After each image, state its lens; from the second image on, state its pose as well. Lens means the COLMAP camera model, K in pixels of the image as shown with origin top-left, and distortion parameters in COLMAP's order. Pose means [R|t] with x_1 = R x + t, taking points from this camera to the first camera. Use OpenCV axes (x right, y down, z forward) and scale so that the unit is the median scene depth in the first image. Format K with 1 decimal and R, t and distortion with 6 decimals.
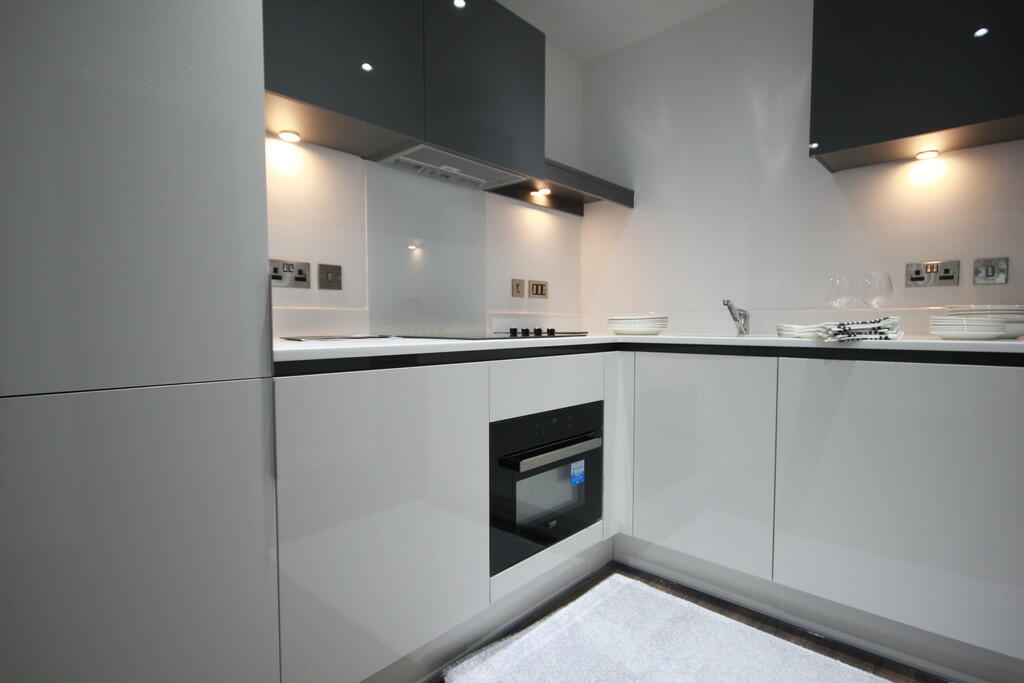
lens RADIAL K [[510.5, 0, 512.0], [0, 510.5, 341.5], [0, 0, 1]] dist [0.001191, -0.000094]
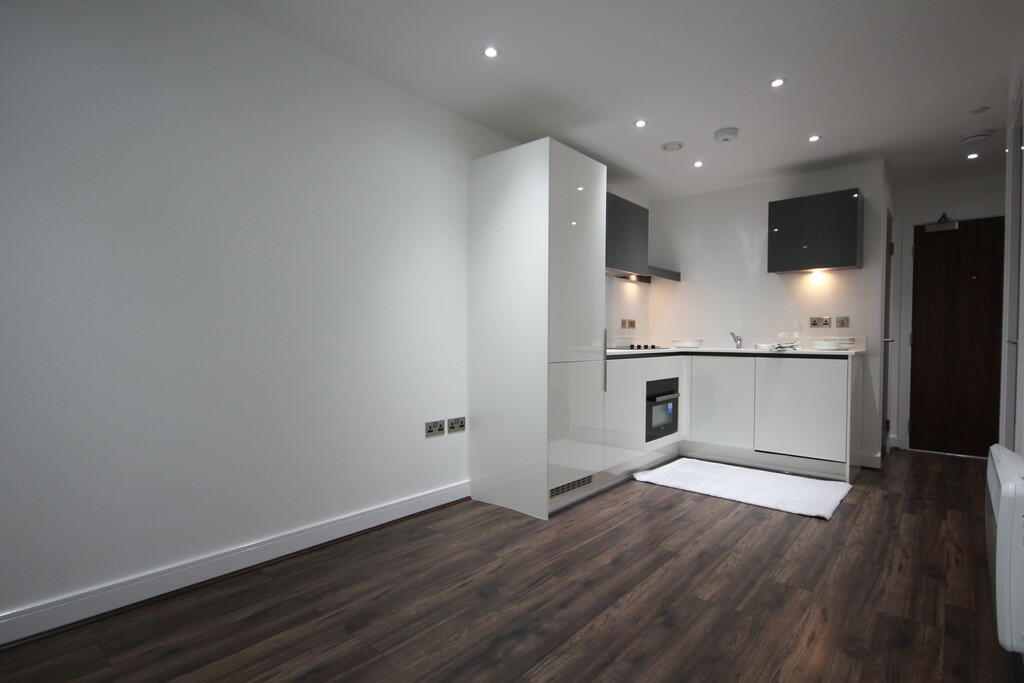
lens RADIAL K [[510.5, 0, 512.0], [0, 510.5, 341.5], [0, 0, 1]] dist [0.001191, -0.000094]
pose [[0.999317, 0.004862, 0.036628, -0.642559], [-0.003878, 0.999631, -0.026891, 0.021917], [-0.036745, 0.026730, 0.998967, -1.227380]]
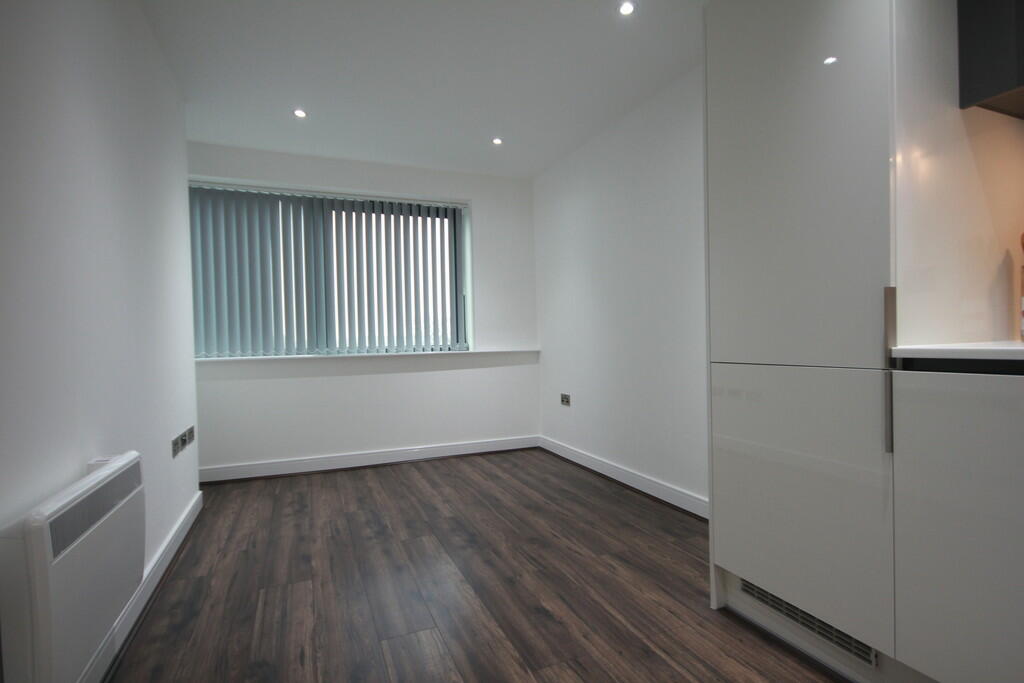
lens RADIAL K [[510.5, 0, 512.0], [0, 510.5, 341.5], [0, 0, 1]] dist [0.001191, -0.000094]
pose [[-0.418170, 0.012084, -0.908288, 0.566777], [-0.005697, 0.999857, 0.015926, -0.007542], [0.908351, 0.011834, -0.418042, 0.372295]]
